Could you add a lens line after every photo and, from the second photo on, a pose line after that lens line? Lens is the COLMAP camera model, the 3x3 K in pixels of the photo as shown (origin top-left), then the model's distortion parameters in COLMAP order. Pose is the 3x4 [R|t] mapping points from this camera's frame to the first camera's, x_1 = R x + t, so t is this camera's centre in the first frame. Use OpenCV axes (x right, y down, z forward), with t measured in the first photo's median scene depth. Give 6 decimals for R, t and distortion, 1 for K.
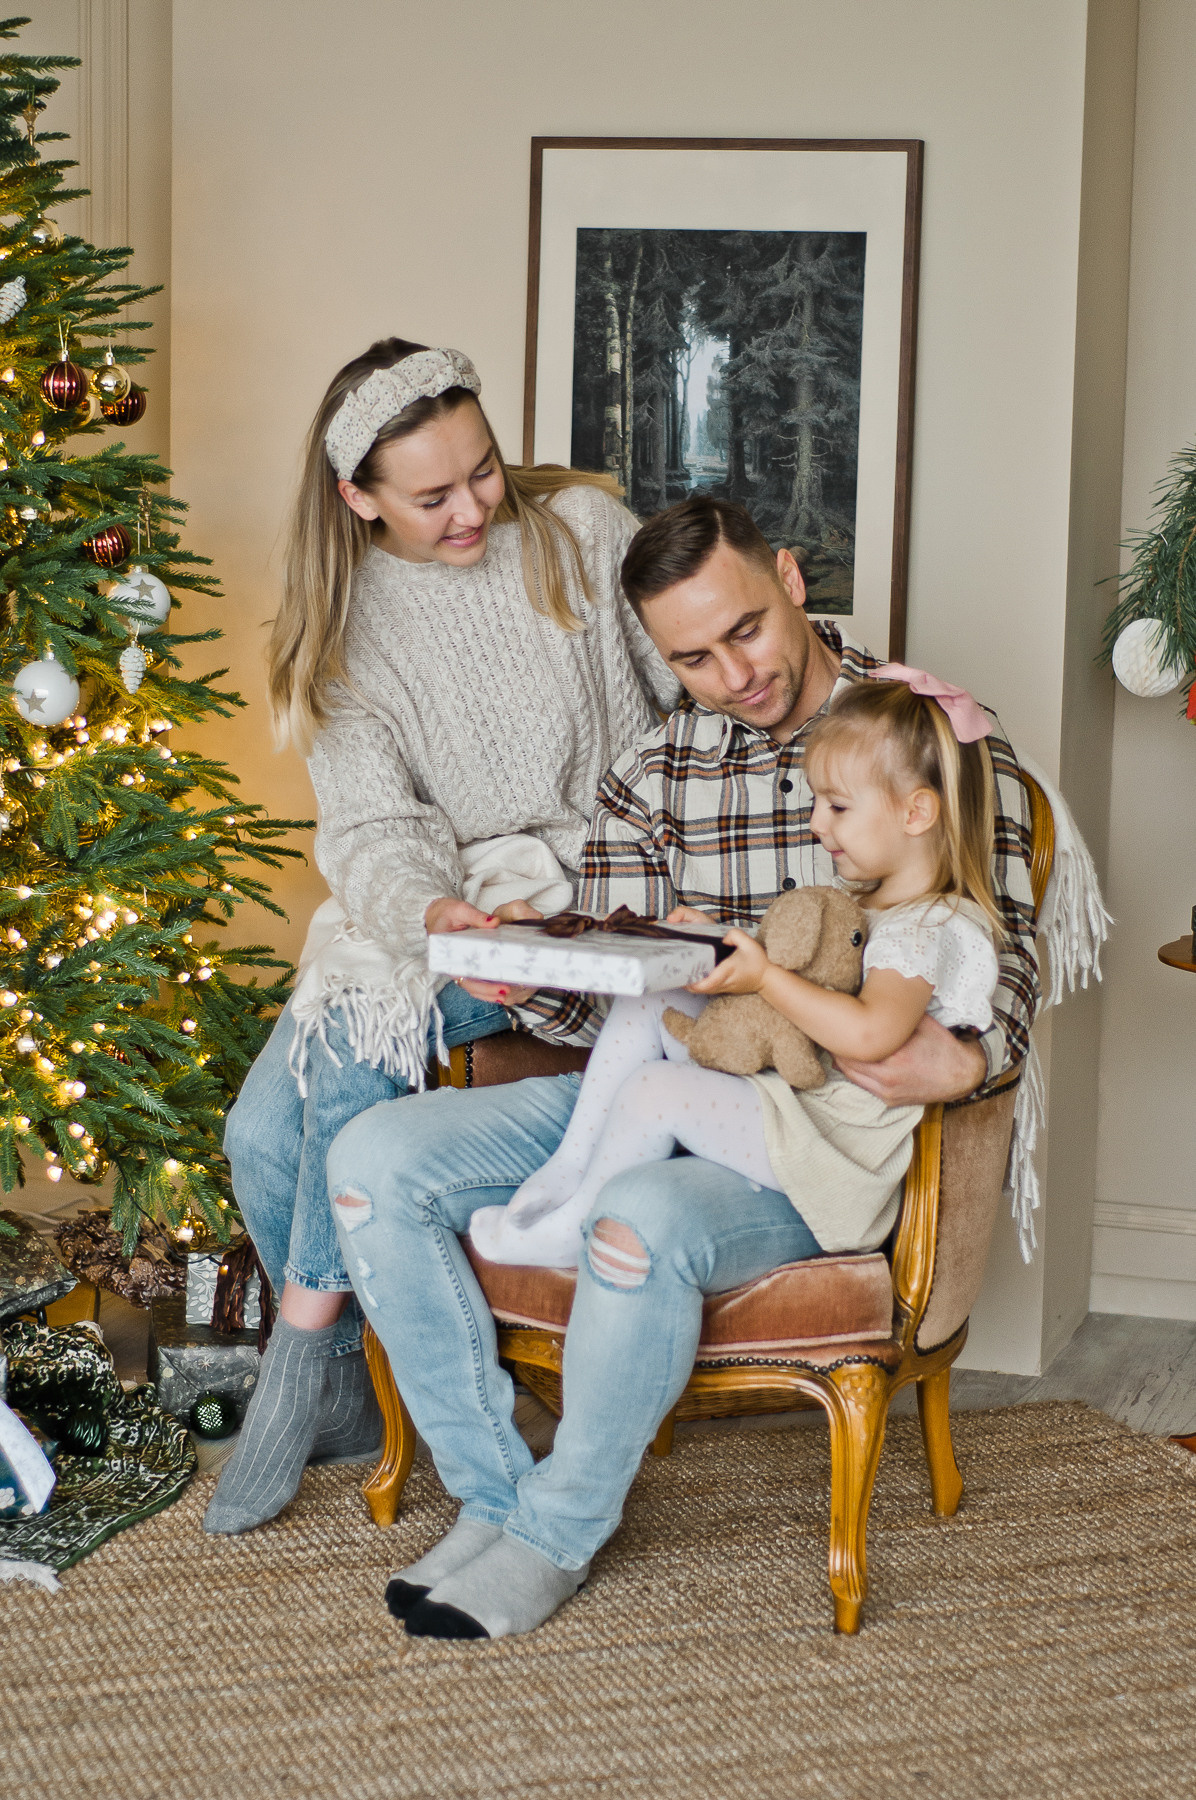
lens RADIAL K [[4043.6, 0, 598.0], [0, 4043.6, 900.0], [0, 0, 1]] dist [-0.068226, 0.498037]
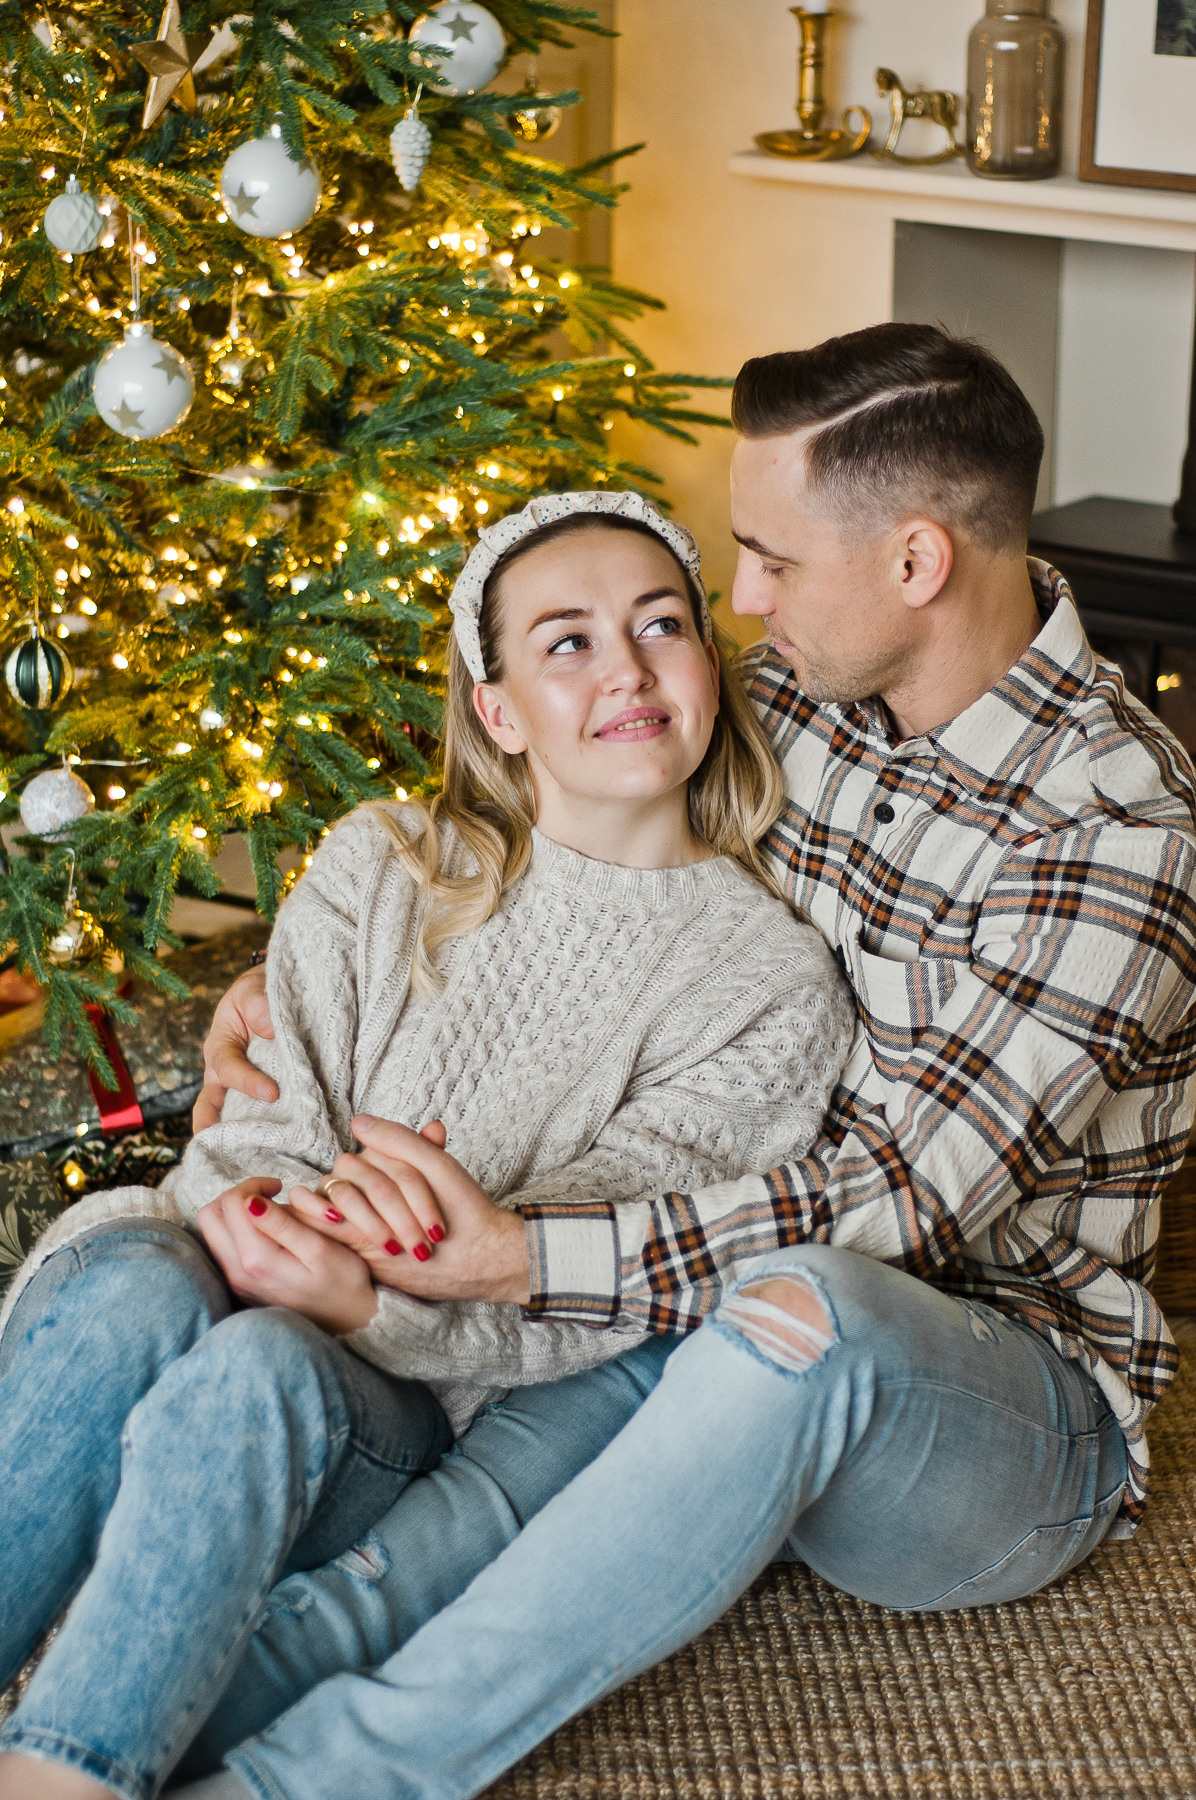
lens RADIAL K [[4148.2, 0, 597.1], [0, 4148.2, 898.3], [0, 0, 1]] dist [-0.046131, 0.002626]
pose [[0.960555, 0.075155, -0.267741, 0.099807], [-0.035198, 0.987903, 0.151027, -0.038045], [0.275853, -0.135646, 0.951581, 0.329877]]
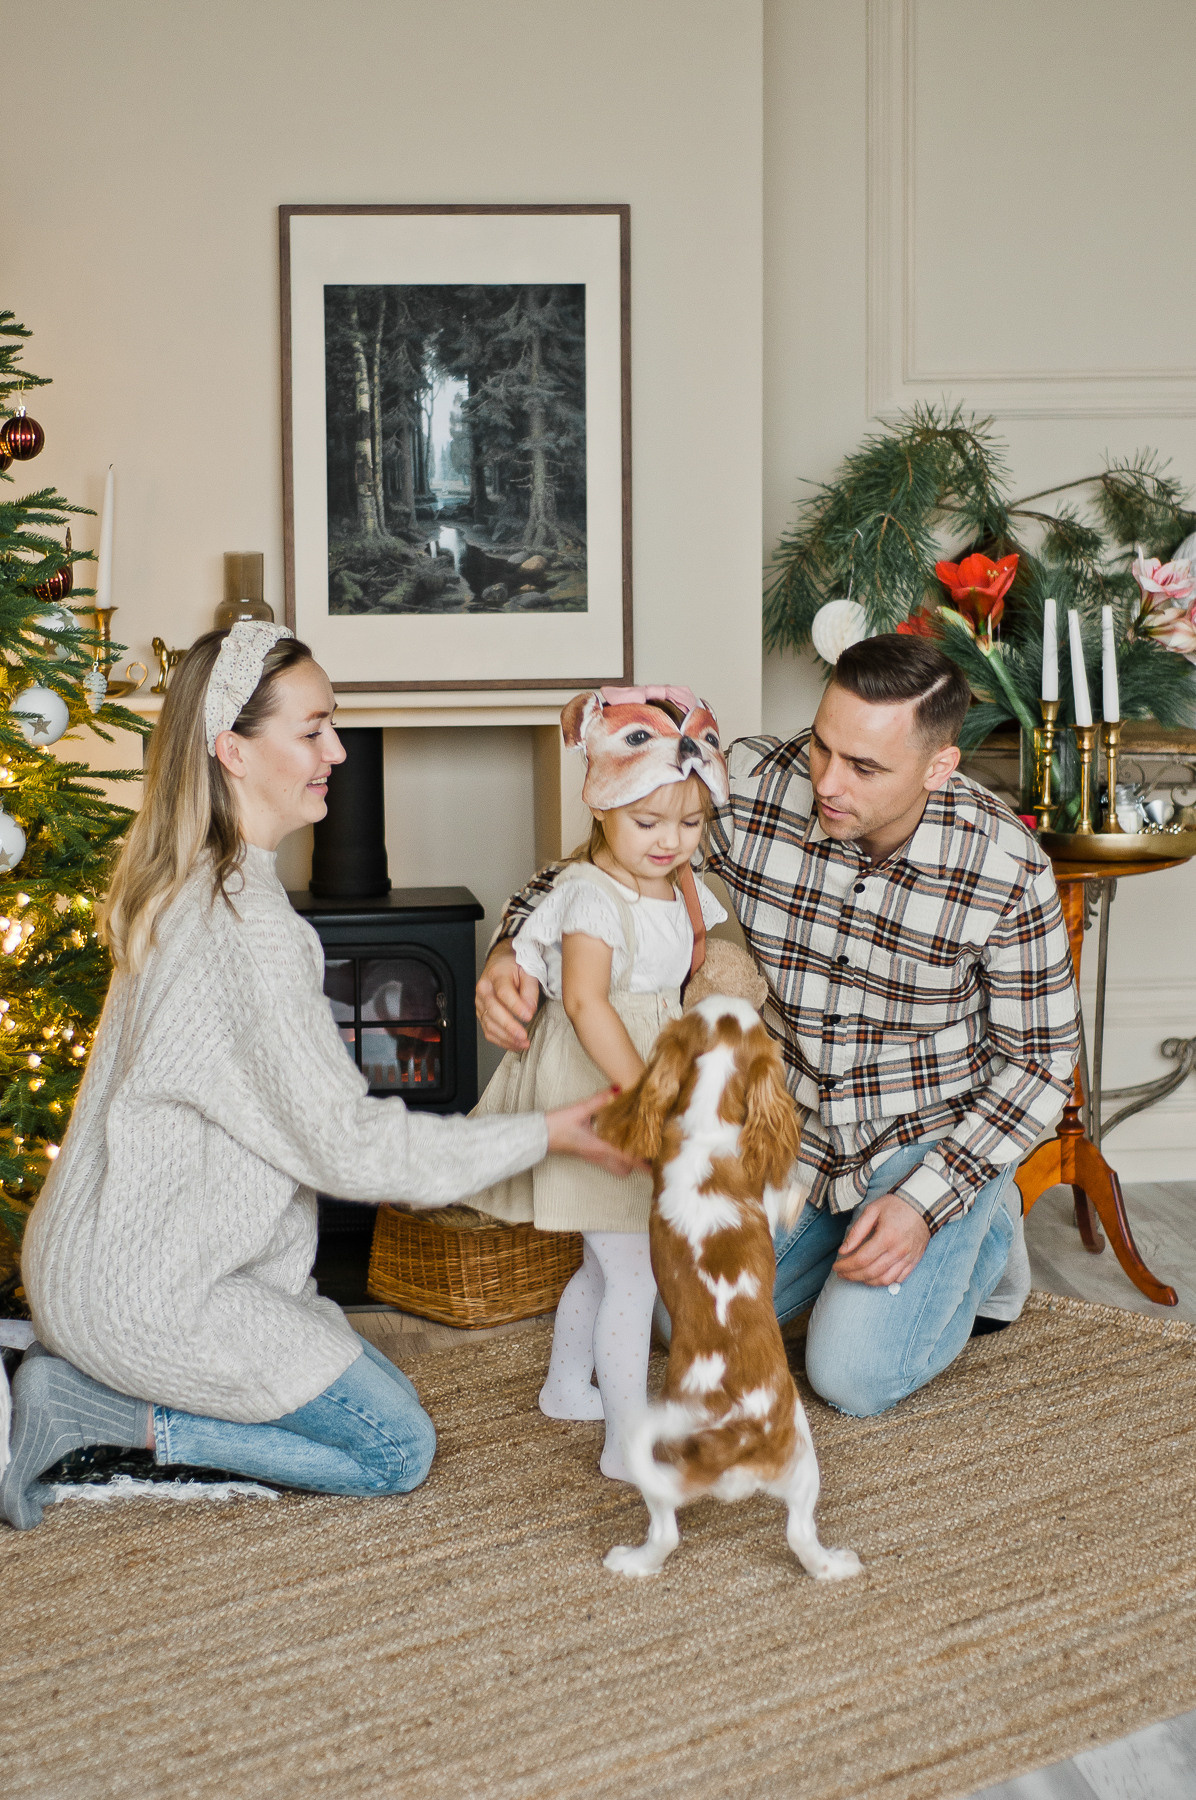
lens RADIAL K [[4042.0, 0, 603.9], [0, 4042.0, 895.1], [0, 0, 1]] dist [-0.020849, 0.191599]
pose [[0.907803, -0.082217, 0.411260, -0.427751], [0.085108, 0.996308, 0.011314, -0.001866], [-0.410671, 0.024731, 0.911448, -0.064553]]
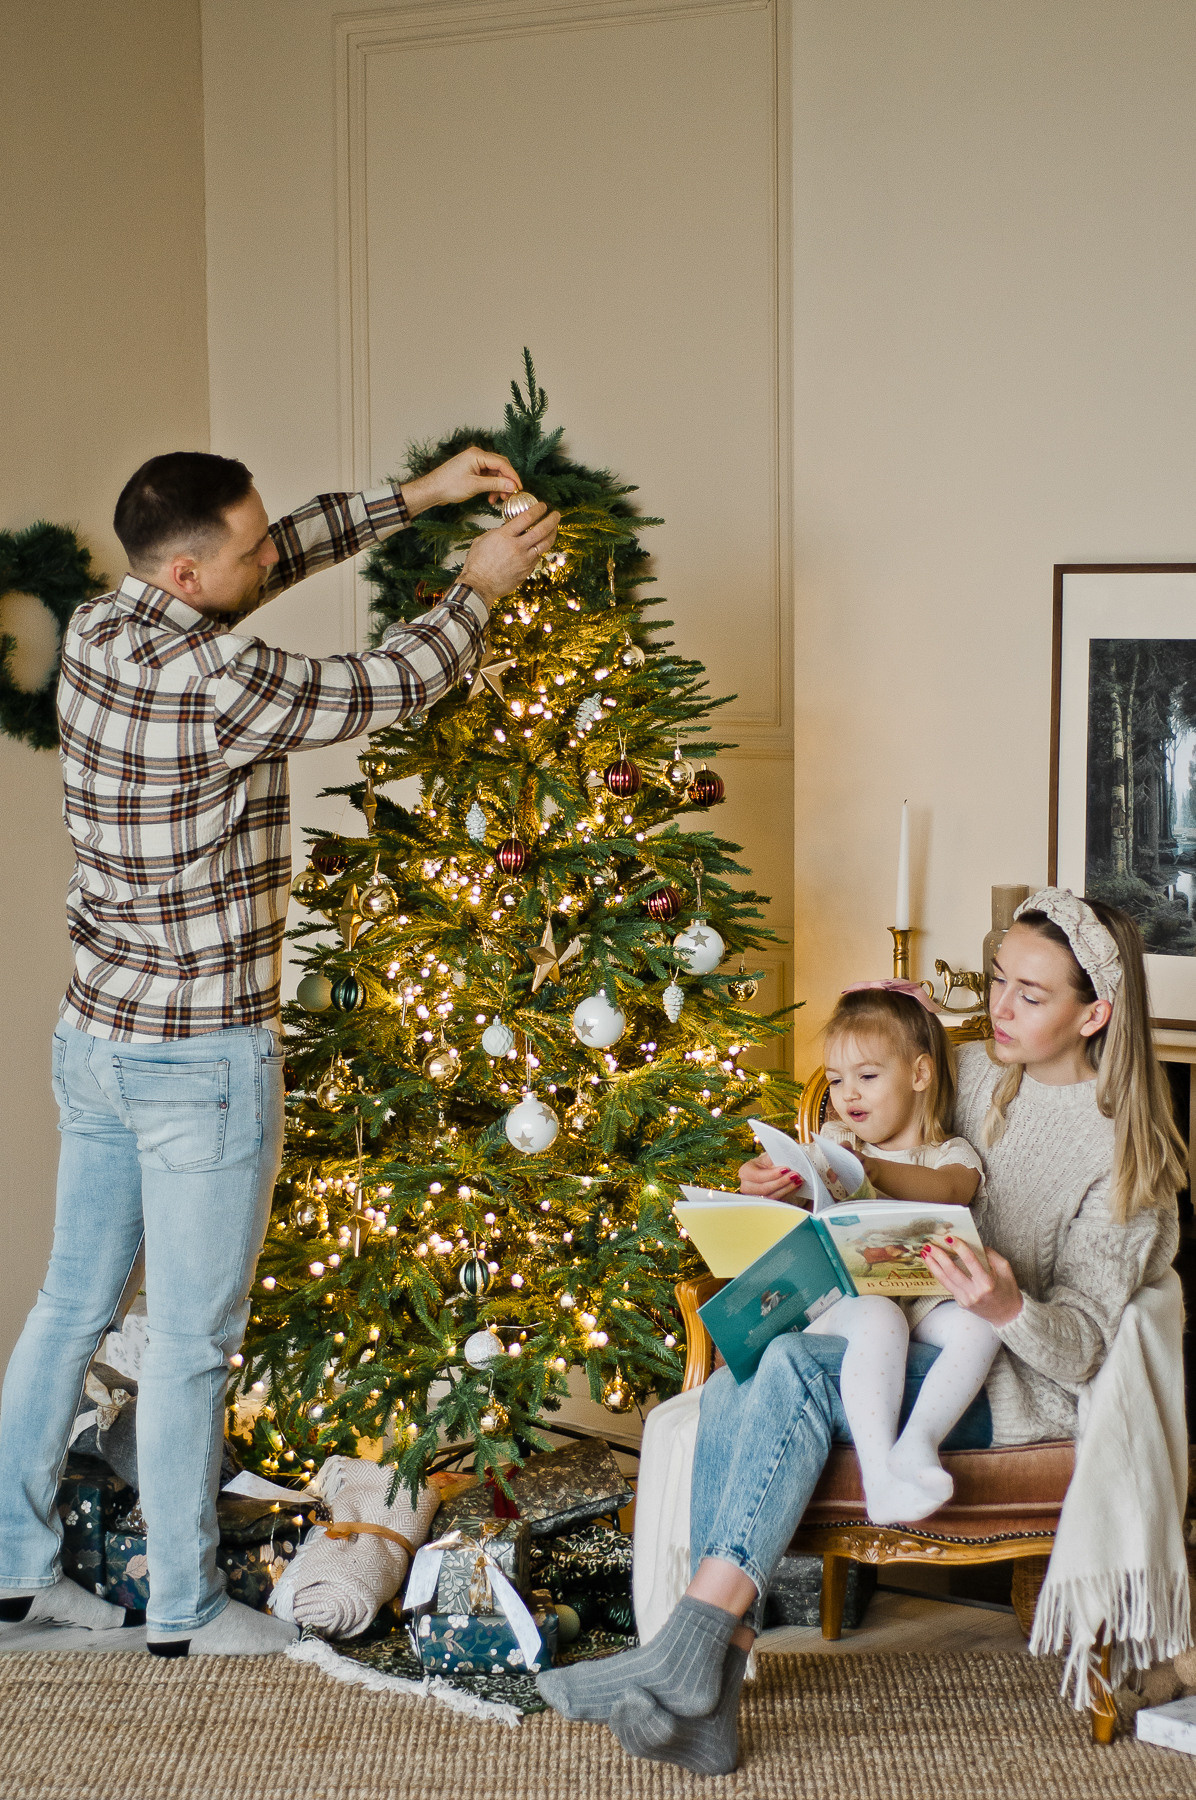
lens RADIAL K [[4028.9, 0, 601.3], [0, 4028.9, 900.2], [0, 0, 1]] dist [-0.041286, -0.247903]
pose [[0.937596, 0.003065, -0.347714, 0.284109], [-0.028202, 0.997337, -0.067254, -0.004282], [0.346582, 0.072864, 0.935185, -0.170539]]
